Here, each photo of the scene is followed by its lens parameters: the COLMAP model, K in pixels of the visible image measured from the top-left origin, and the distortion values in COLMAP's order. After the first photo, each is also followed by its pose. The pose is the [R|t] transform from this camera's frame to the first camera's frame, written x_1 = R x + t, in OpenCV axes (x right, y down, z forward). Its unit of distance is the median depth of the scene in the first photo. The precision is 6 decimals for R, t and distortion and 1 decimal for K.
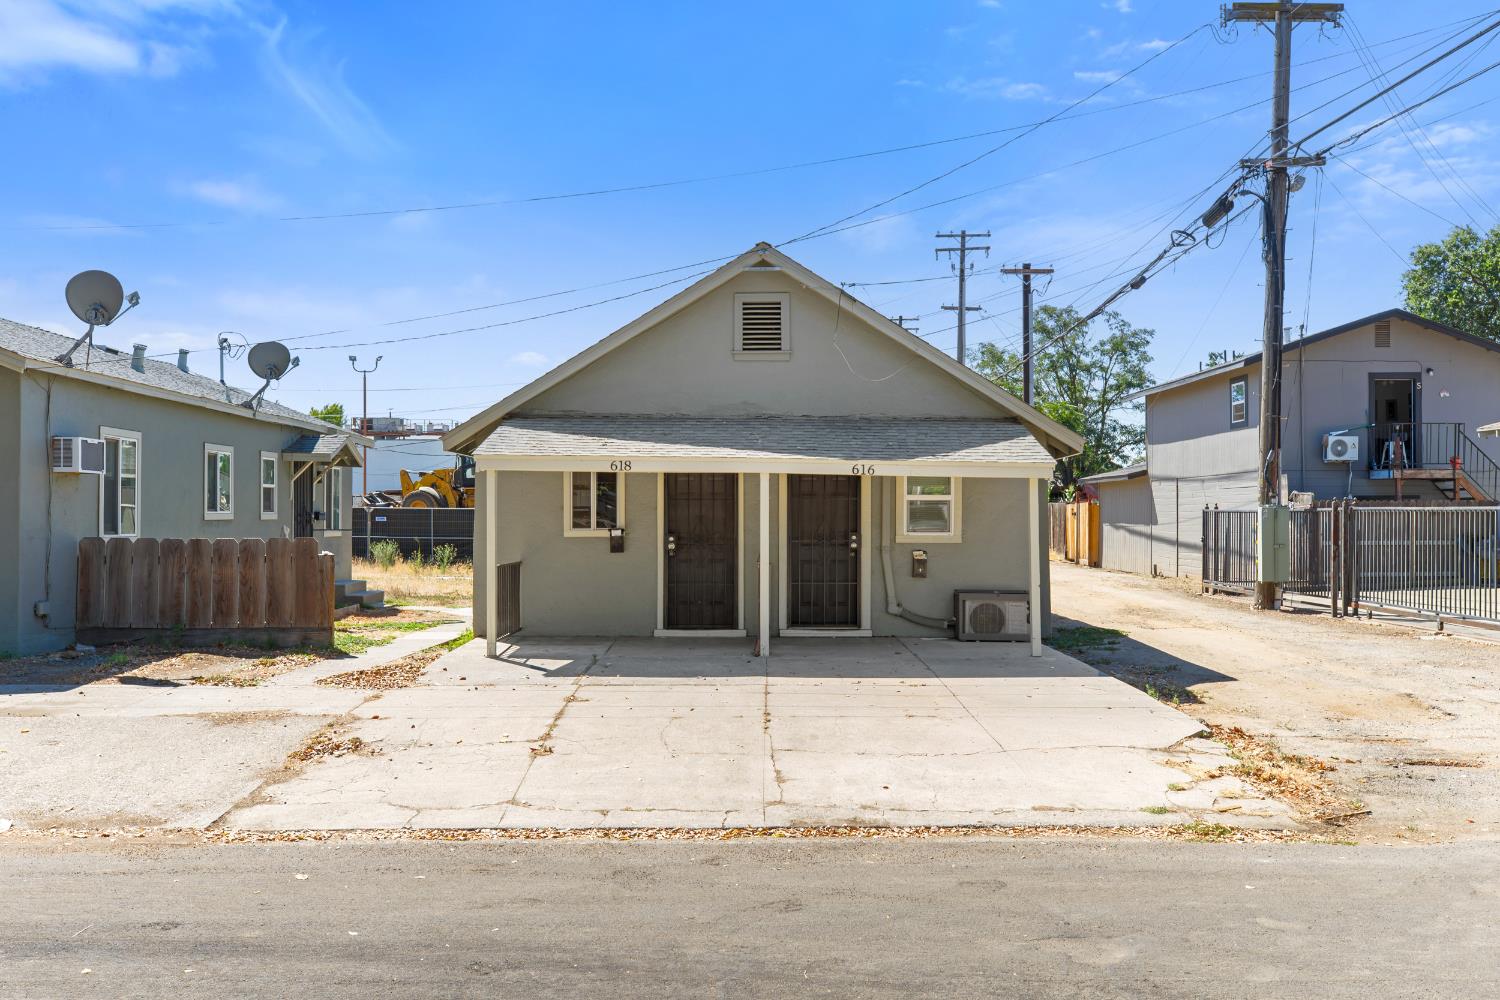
lens RADIAL K [[1315.1, 0, 751.6], [0, 1315.1, 510.1], [0, 0, 1]] dist [0.013052, -0.026780]
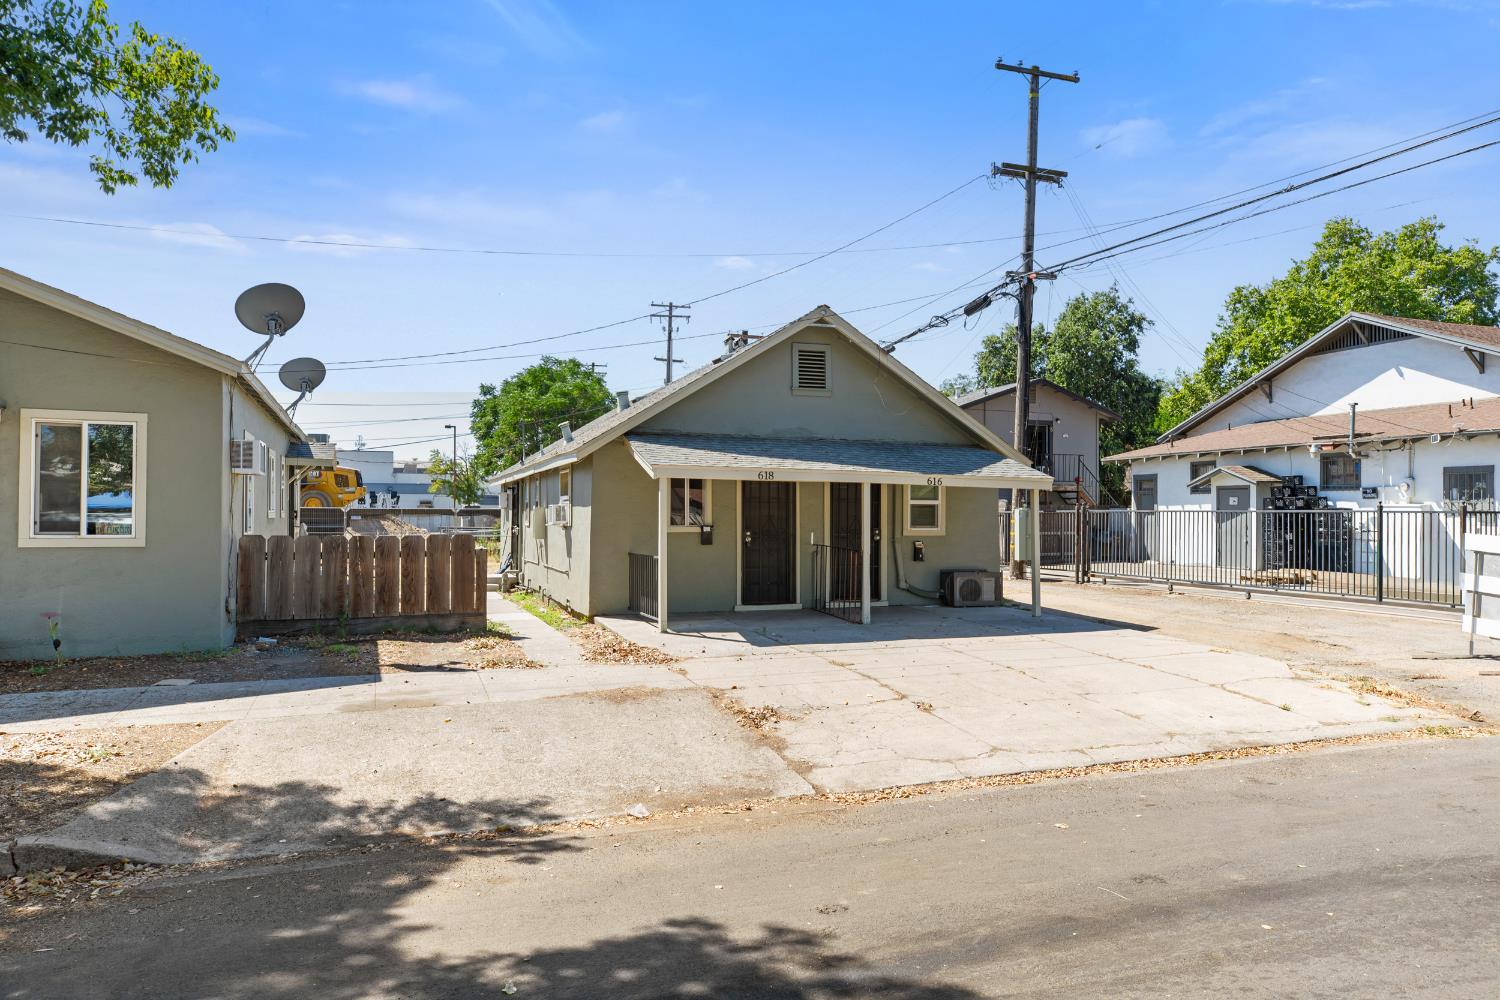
lens RADIAL K [[981.9, 0, 750.3], [0, 981.9, 498.4], [0, 0, 1]] dist [0.021808, -0.003240]
pose [[0.938184, 0.007705, 0.346050, -0.386057], [-0.003627, 0.999916, -0.012430, -0.000202], [-0.346117, 0.010407, 0.938134, 0.114514]]
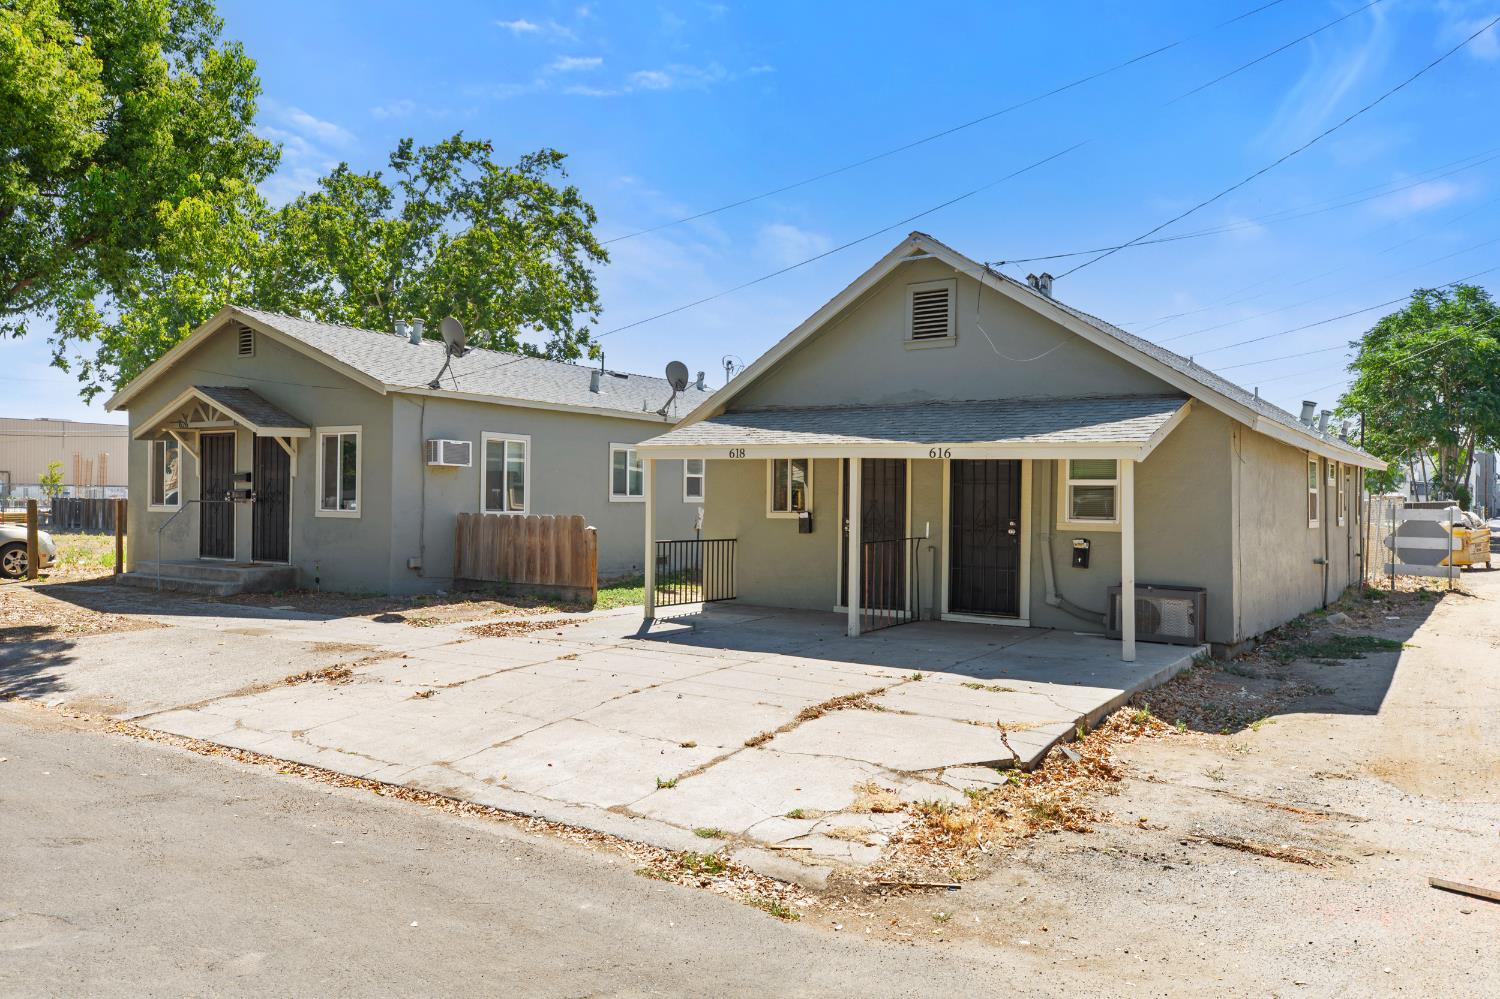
lens RADIAL K [[1118.1, 0, 746.4], [0, 1118.1, 504.9], [0, 0, 1]] dist [0.006874, -0.007537]
pose [[0.815080, 0.009149, -0.579276, 0.396685], [-0.006006, 0.999955, 0.007343, 0.002125], [0.579318, -0.002506, 0.815098, 0.215167]]
